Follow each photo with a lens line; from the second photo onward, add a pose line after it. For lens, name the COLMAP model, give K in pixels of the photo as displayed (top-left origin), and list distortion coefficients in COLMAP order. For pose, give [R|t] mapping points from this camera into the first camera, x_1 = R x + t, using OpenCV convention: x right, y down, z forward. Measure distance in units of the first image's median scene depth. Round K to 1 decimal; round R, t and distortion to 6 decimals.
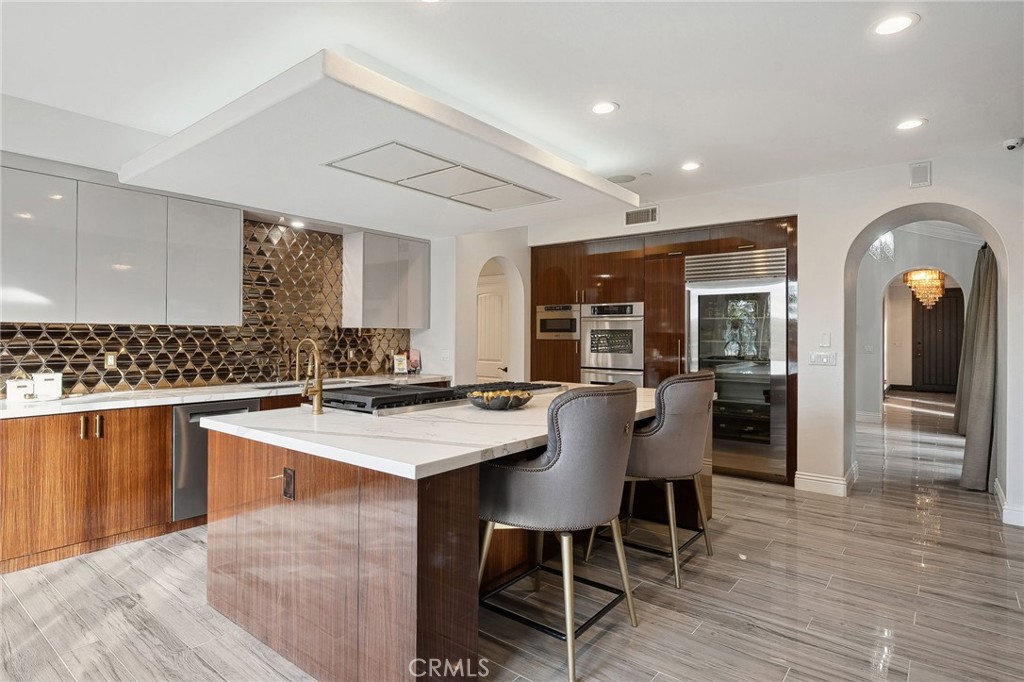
lens RADIAL K [[571.3, 0, 516.3], [0, 571.3, 334.4], [0, 0, 1]] dist [-0.021900, -0.001040]
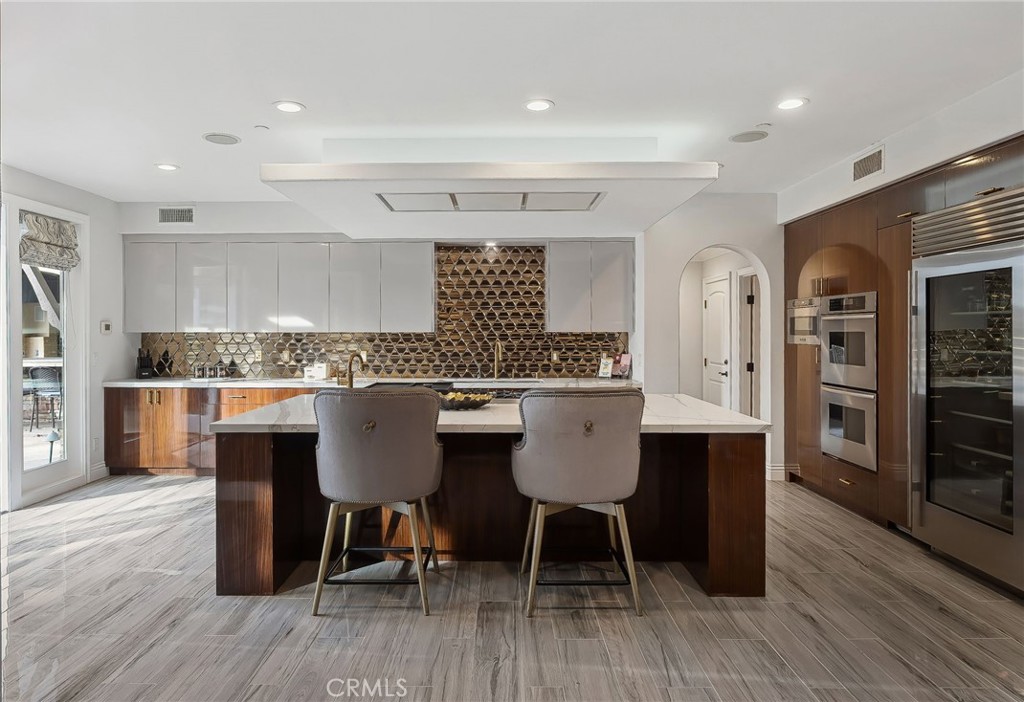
lens RADIAL K [[626.8, 0, 480.6], [0, 626.8, 340.8], [0, 0, 1]] dist [0.006267, 0.000680]
pose [[0.591527, 0.004917, -0.806270, 0.551455], [0.005114, 0.999938, 0.009850, -0.007395], [0.806269, -0.009950, 0.591465, 0.179156]]
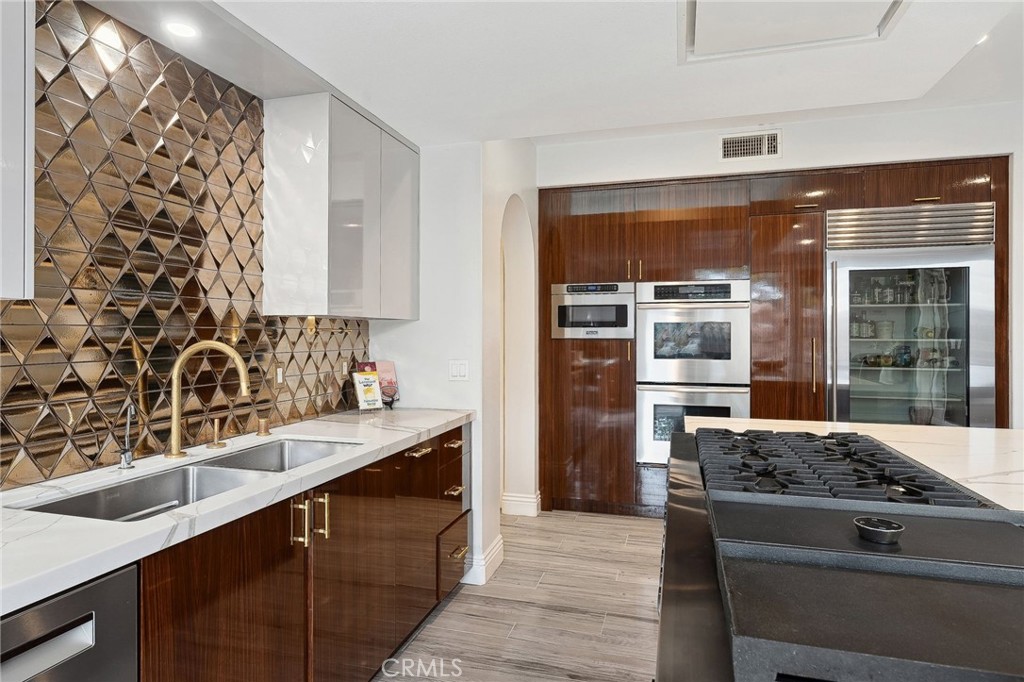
lens RADIAL K [[602.4, 0, 510.1], [0, 602.4, 335.8], [0, 0, 1]] dist [-0.002799, -0.000279]
pose [[0.921560, -0.004135, 0.388213, -0.292920], [0.001882, 0.999979, 0.006184, 0.001603], [-0.388231, -0.004969, 0.921549, 0.477718]]
